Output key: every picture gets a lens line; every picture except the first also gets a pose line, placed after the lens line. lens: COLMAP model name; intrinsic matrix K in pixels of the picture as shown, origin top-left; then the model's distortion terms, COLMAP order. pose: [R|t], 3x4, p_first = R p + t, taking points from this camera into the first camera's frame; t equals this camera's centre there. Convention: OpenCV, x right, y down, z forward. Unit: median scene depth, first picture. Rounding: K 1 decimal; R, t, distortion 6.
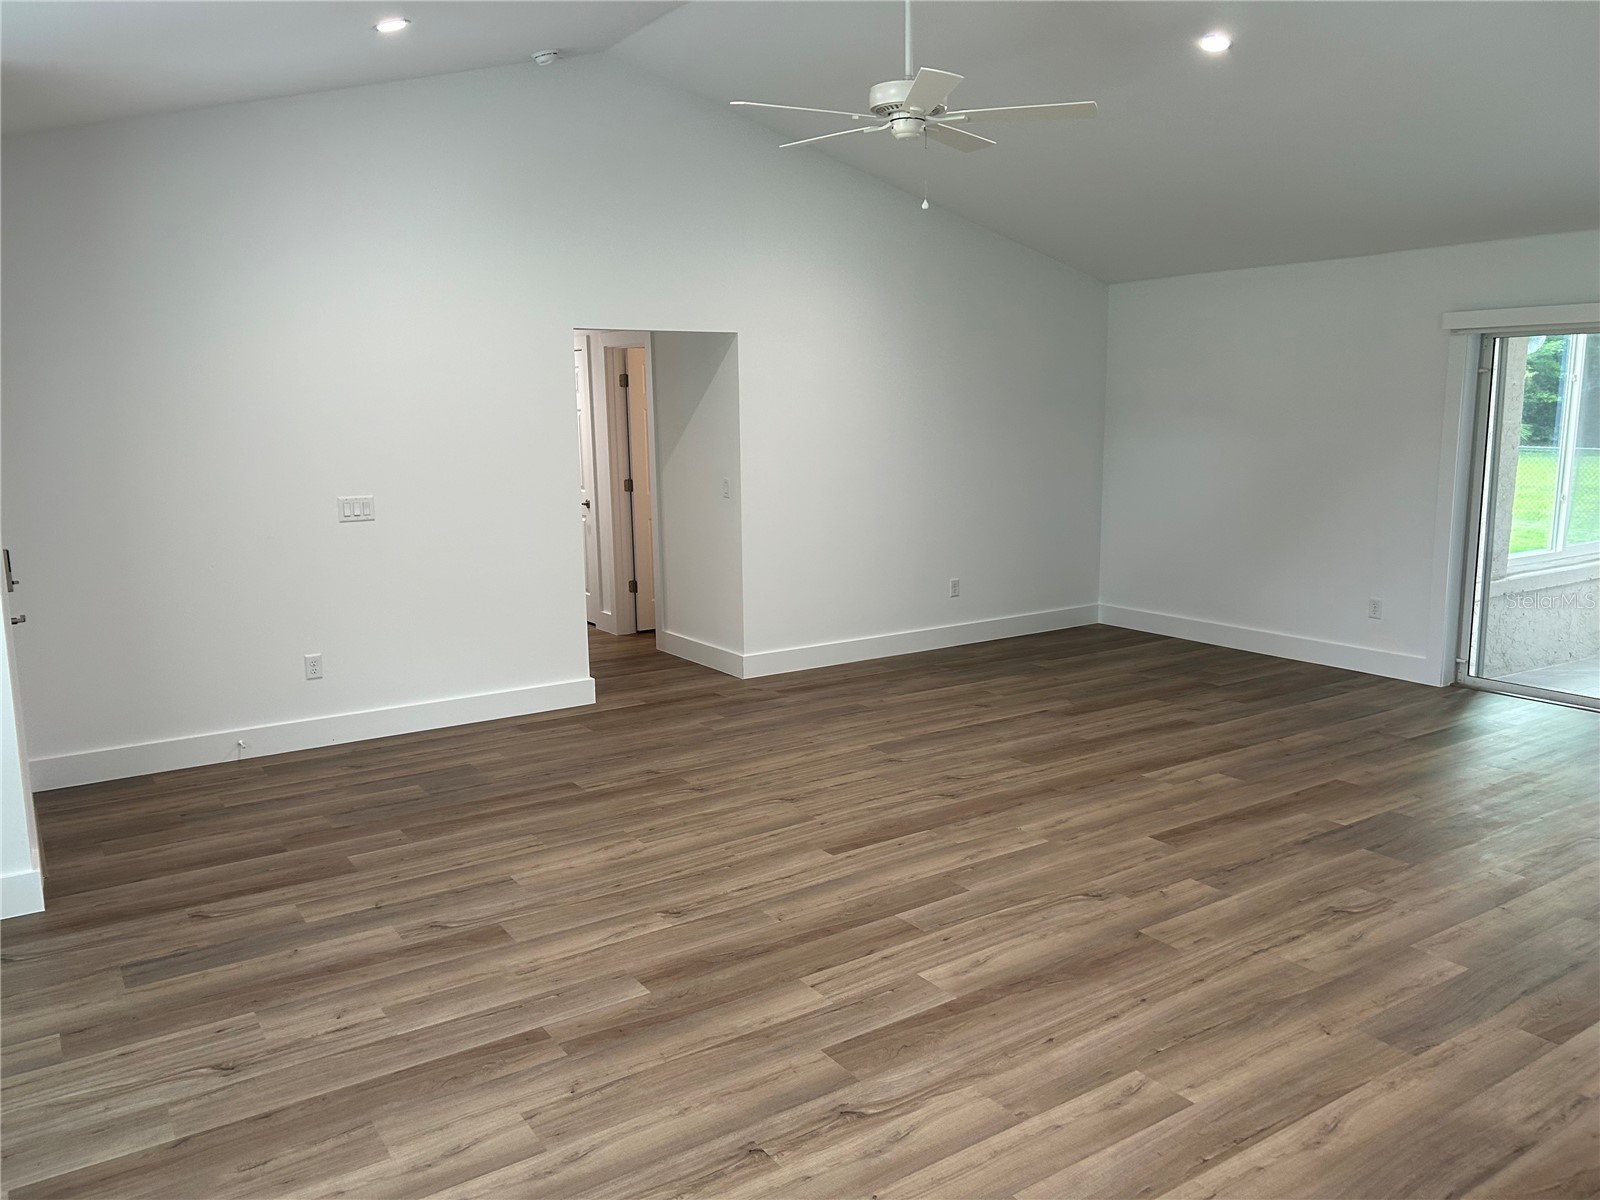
lens RADIAL K [[1198.6, 0, 797.7], [0, 1198.6, 611.3], [0, 0, 1]] dist [0.070239, -0.080460]
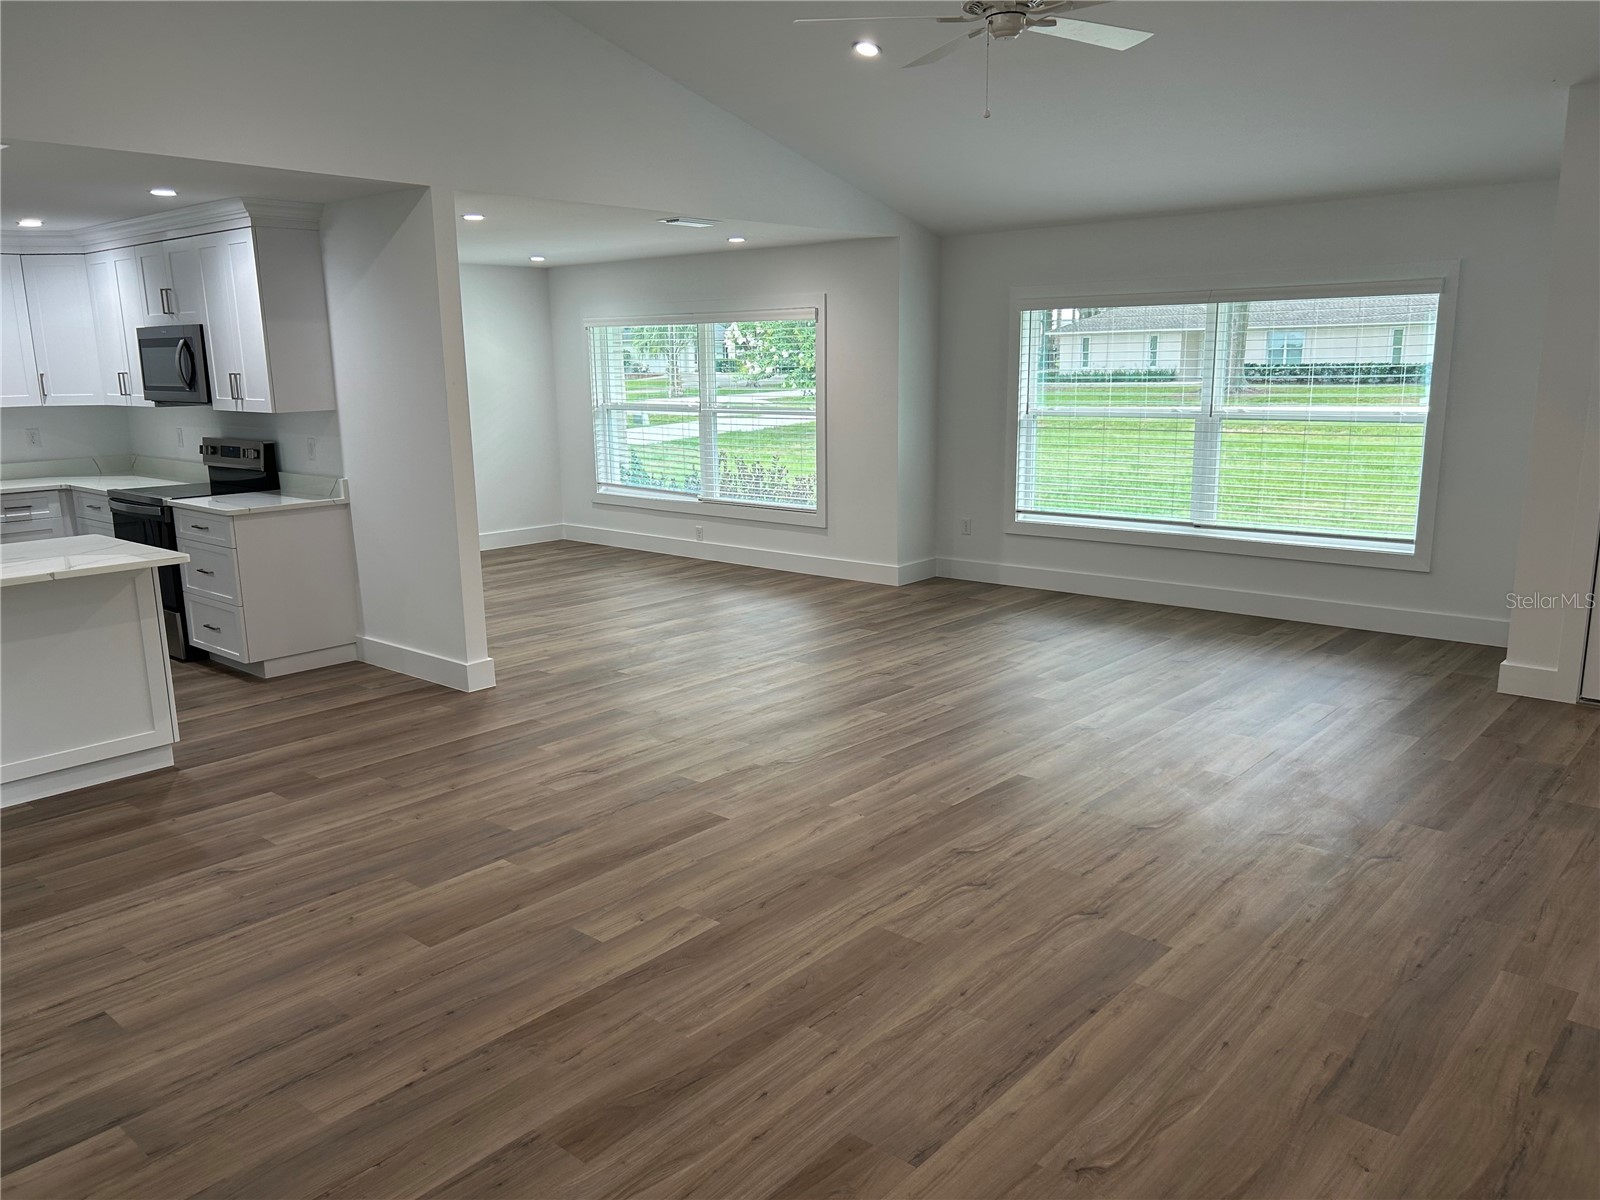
lens RADIAL K [[1198.6, 0, 797.7], [0, 1198.6, 611.3], [0, 0, 1]] dist [0.070239, -0.080460]
pose [[-0.965516, 0.078189, -0.248325, 0.472533], [-0.019840, 0.928963, 0.369640, -0.322436], [0.259587, 0.361820, -0.895378, 1.850350]]
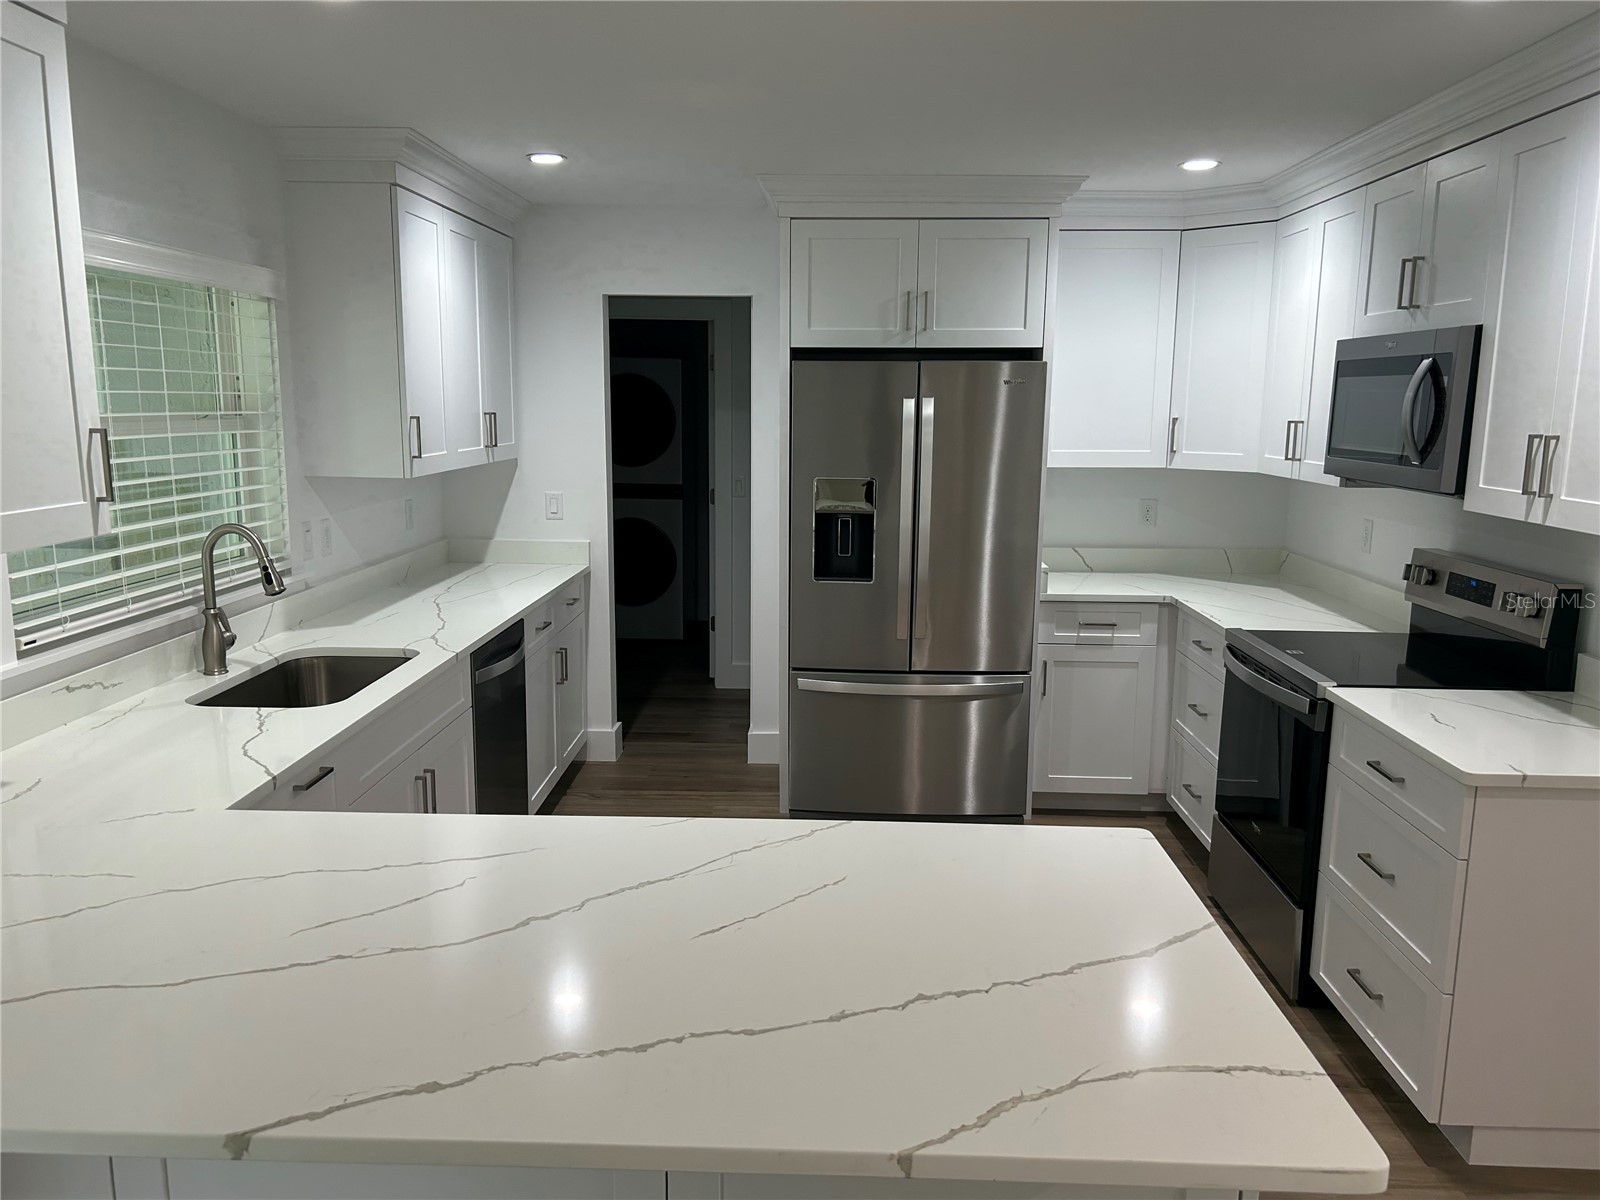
lens RADIAL K [[1198.6, 0, 797.7], [0, 1198.6, 611.3], [0, 0, 1]] dist [0.070239, -0.080460]
pose [[-0.811602, -0.099650, 0.575649, 0.678647], [0.098917, 0.947679, 0.303514, -0.179588], [-0.575776, 0.303274, -0.759281, 1.002741]]
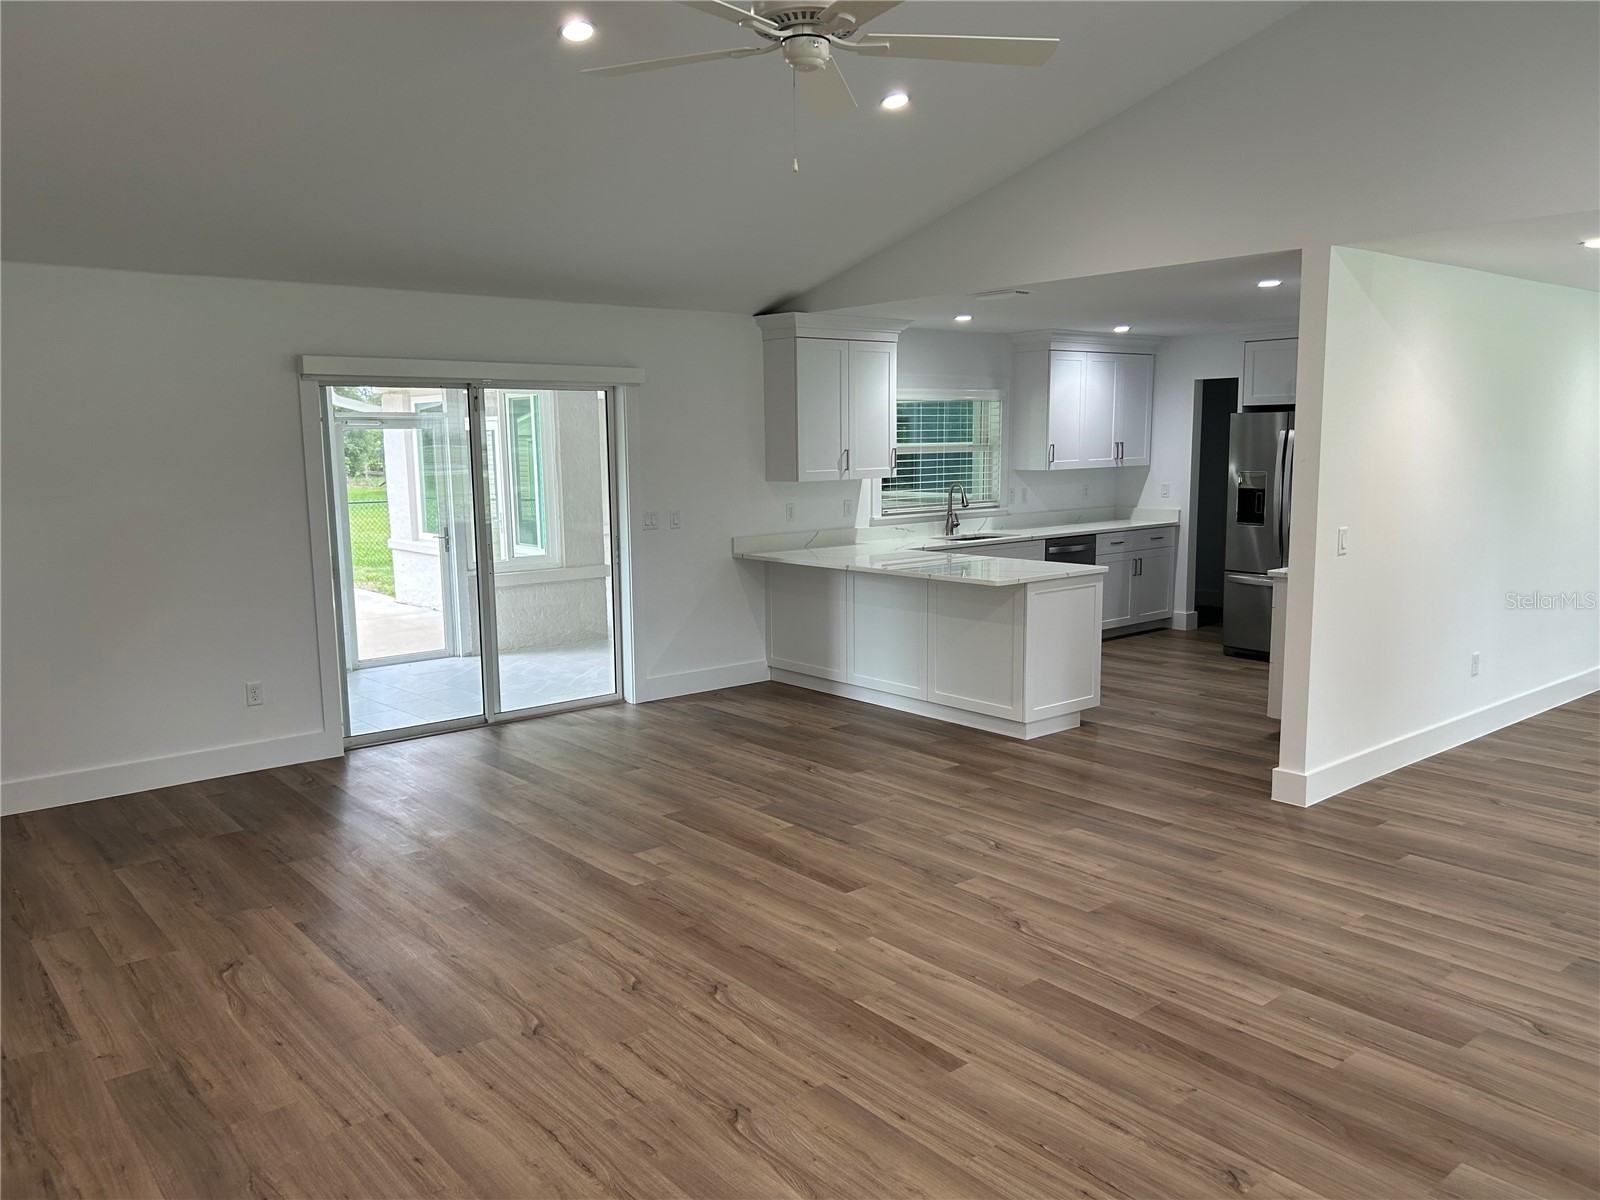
lens RADIAL K [[1198.6, 0, 797.7], [0, 1198.6, 611.3], [0, 0, 1]] dist [0.070239, -0.080460]
pose [[-0.102053, -0.132126, 0.985965, -0.638079], [0.183917, 0.971548, 0.149230, -0.186583], [-0.977630, 0.196565, -0.074849, 1.097876]]
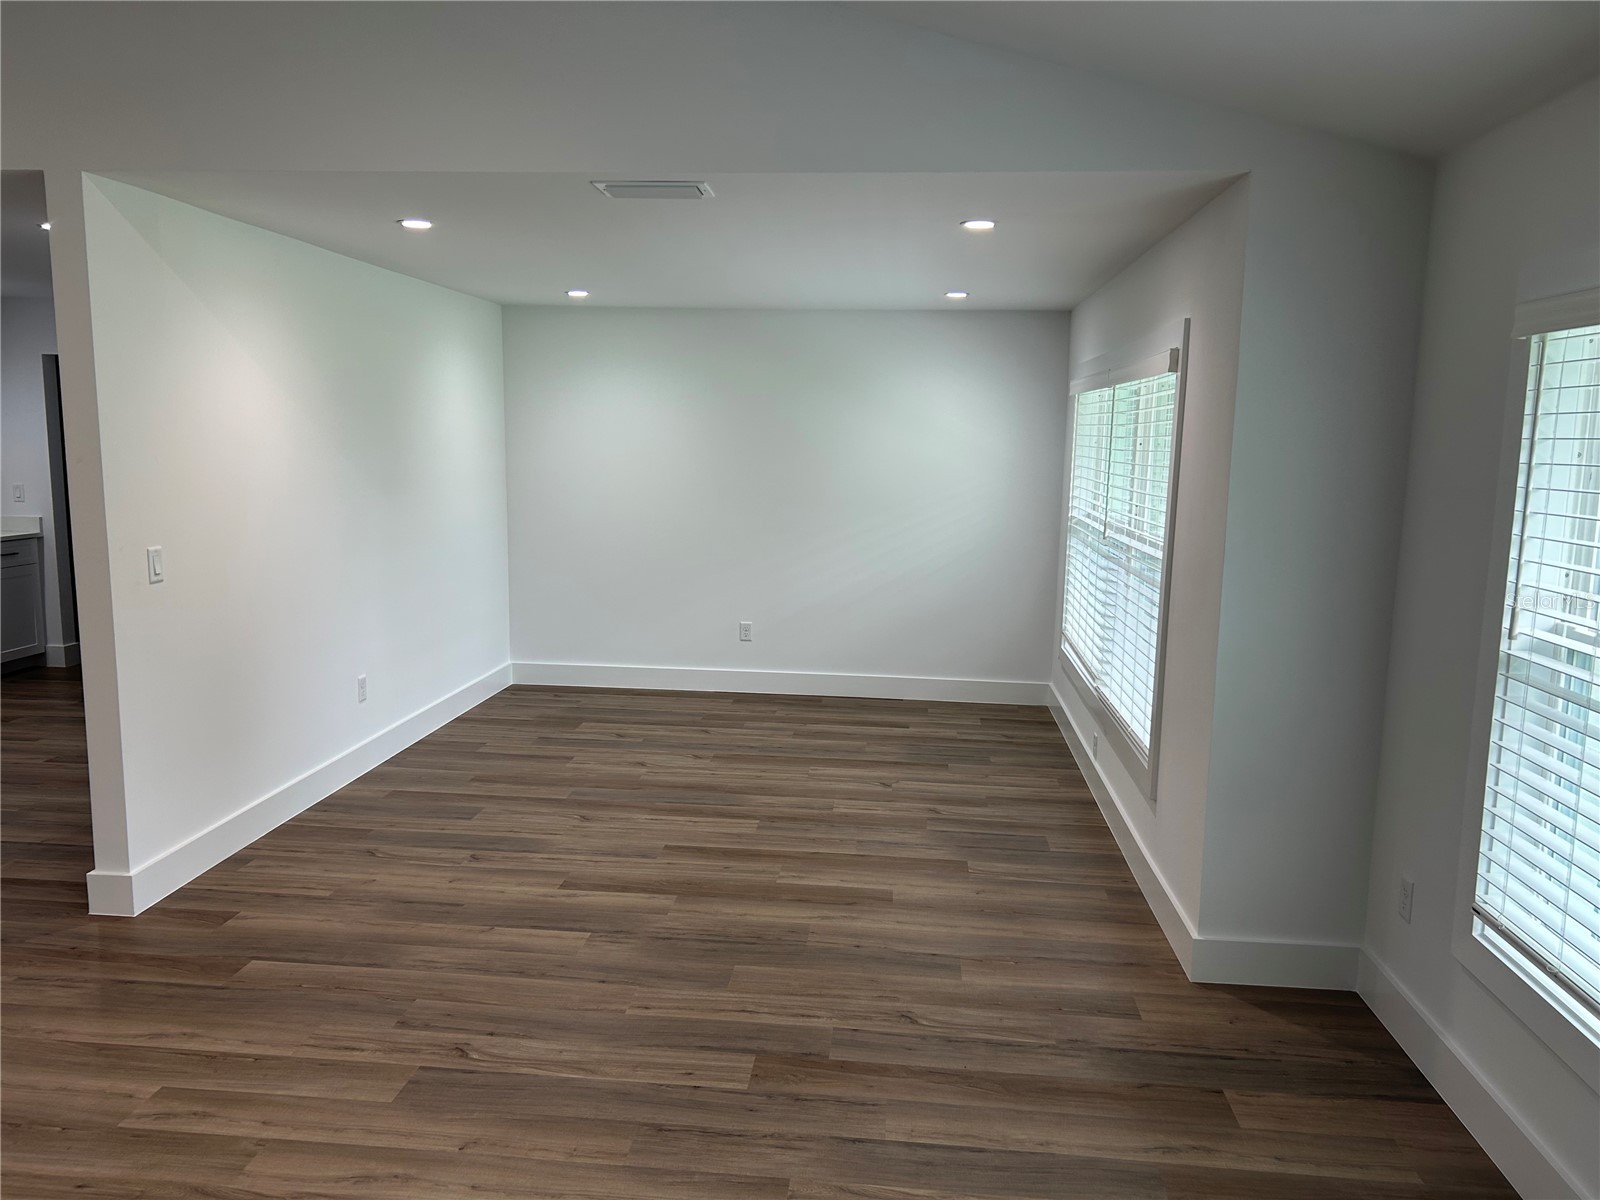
lens RADIAL K [[1213.6, 0, 782.1], [0, 1213.6, 608.2], [0, 0, 1]] dist [0.024736, 0.000946]
pose [[-0.766791, -0.095613, 0.634736, -0.467725], [0.098652, 0.959542, 0.263716, -0.143787], [-0.634270, 0.264834, -0.726336, 0.853250]]
